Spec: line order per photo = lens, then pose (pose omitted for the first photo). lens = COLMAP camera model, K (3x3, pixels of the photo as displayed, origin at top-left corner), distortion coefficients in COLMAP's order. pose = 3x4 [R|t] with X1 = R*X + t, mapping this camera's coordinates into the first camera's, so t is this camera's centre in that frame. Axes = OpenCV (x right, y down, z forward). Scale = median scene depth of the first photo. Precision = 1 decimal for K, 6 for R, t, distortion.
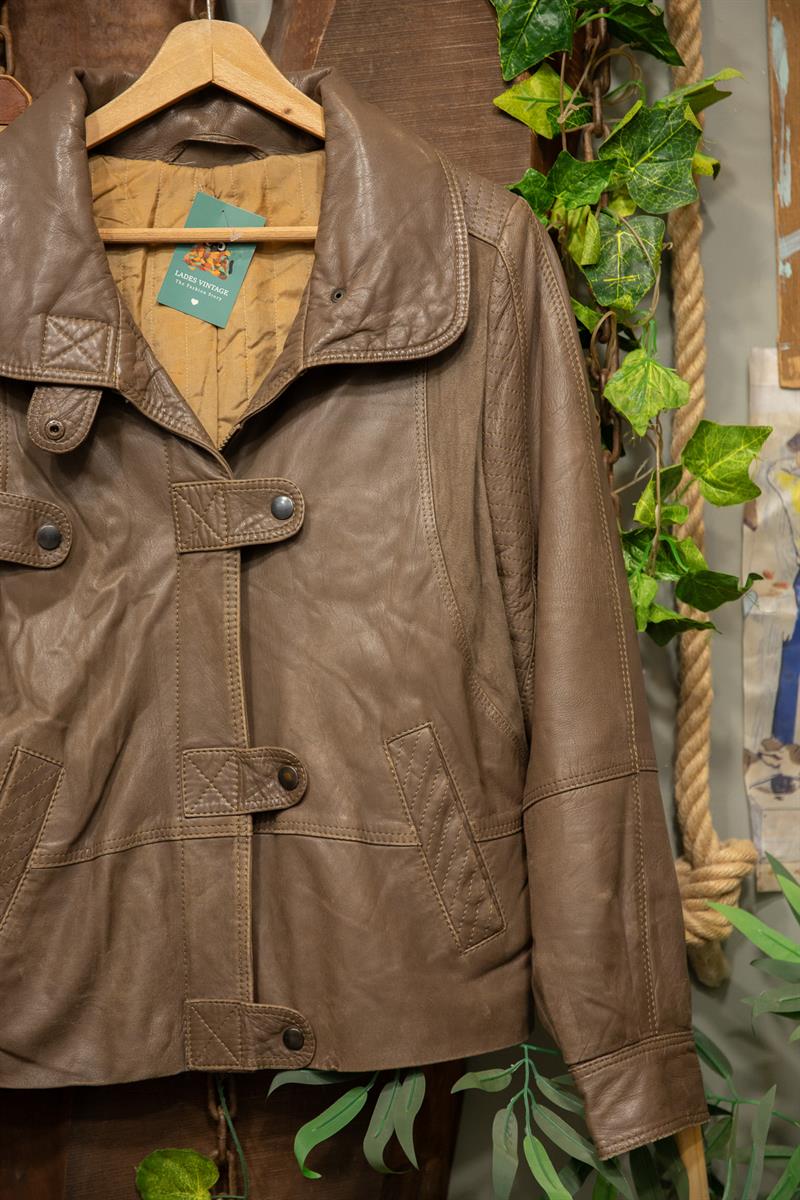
lens RADIAL K [[2237.8, 0, 402.7], [0, 2237.8, 615.7], [0, 0, 1]] dist [0.166048, 0.135274]
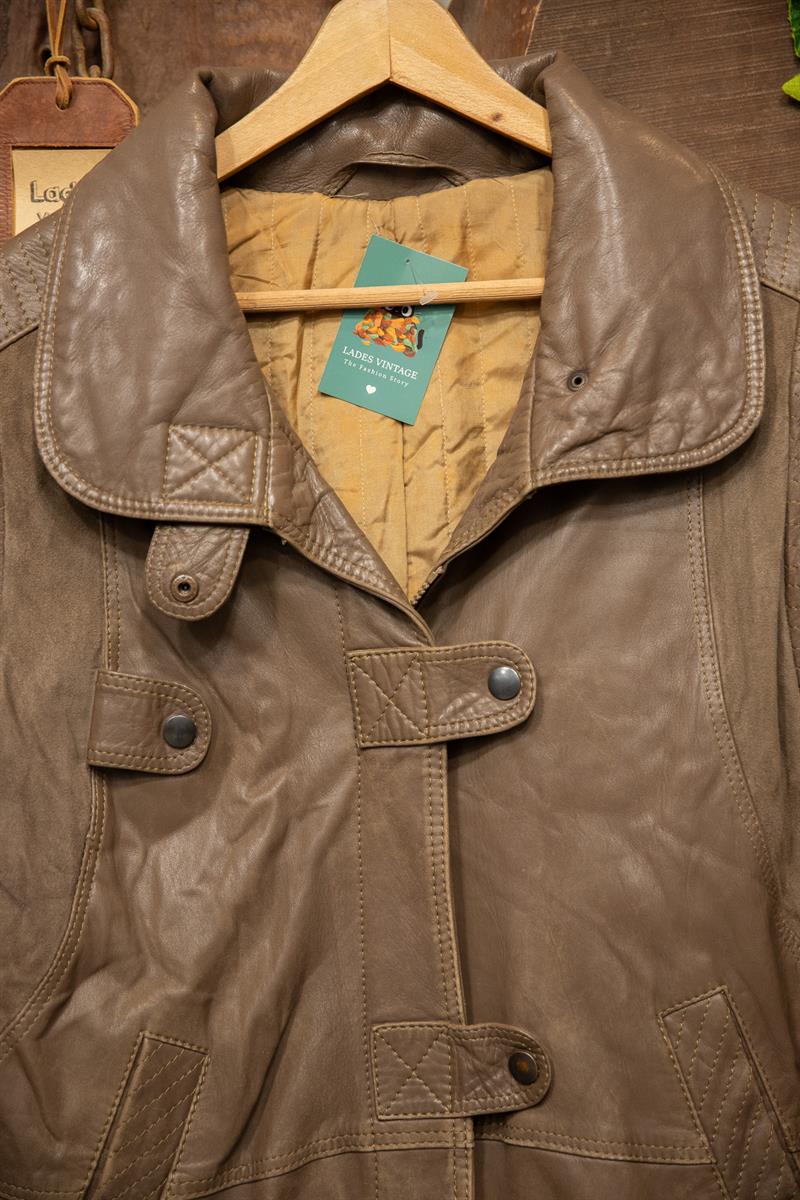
lens RADIAL K [[2237.8, 0, 402.7], [0, 2237.8, 615.7], [0, 0, 1]] dist [0.166048, 0.135274]
pose [[0.998874, -0.022722, -0.041645, -0.055708], [0.024356, 0.998936, 0.039159, -0.097752], [0.040711, -0.040130, 0.998365, 0.291716]]
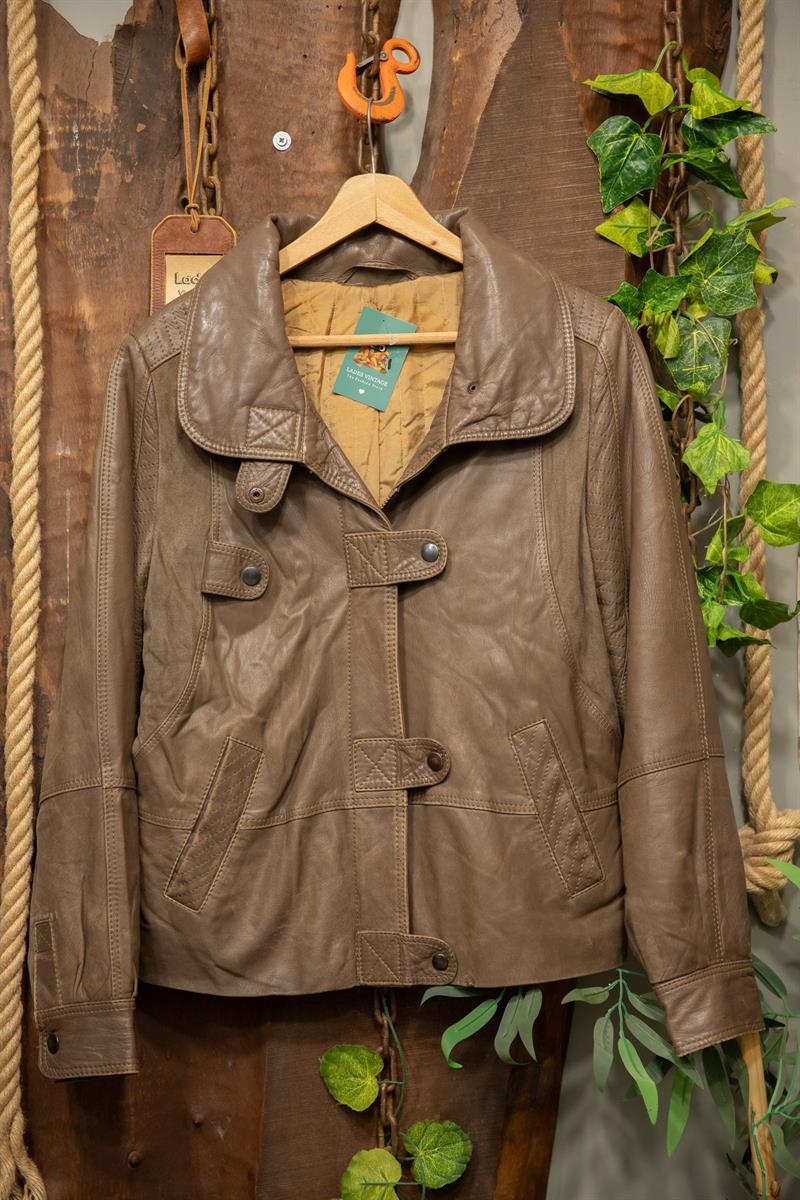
lens RADIAL K [[2237.8, 0, 402.7], [0, 2237.8, 615.7], [0, 0, 1]] dist [0.166048, 0.135274]
pose [[0.998341, -0.001299, -0.057570, 0.004833], [0.002349, 0.999832, 0.018164, -0.035231], [0.057536, -0.018269, 0.998176, -0.289851]]
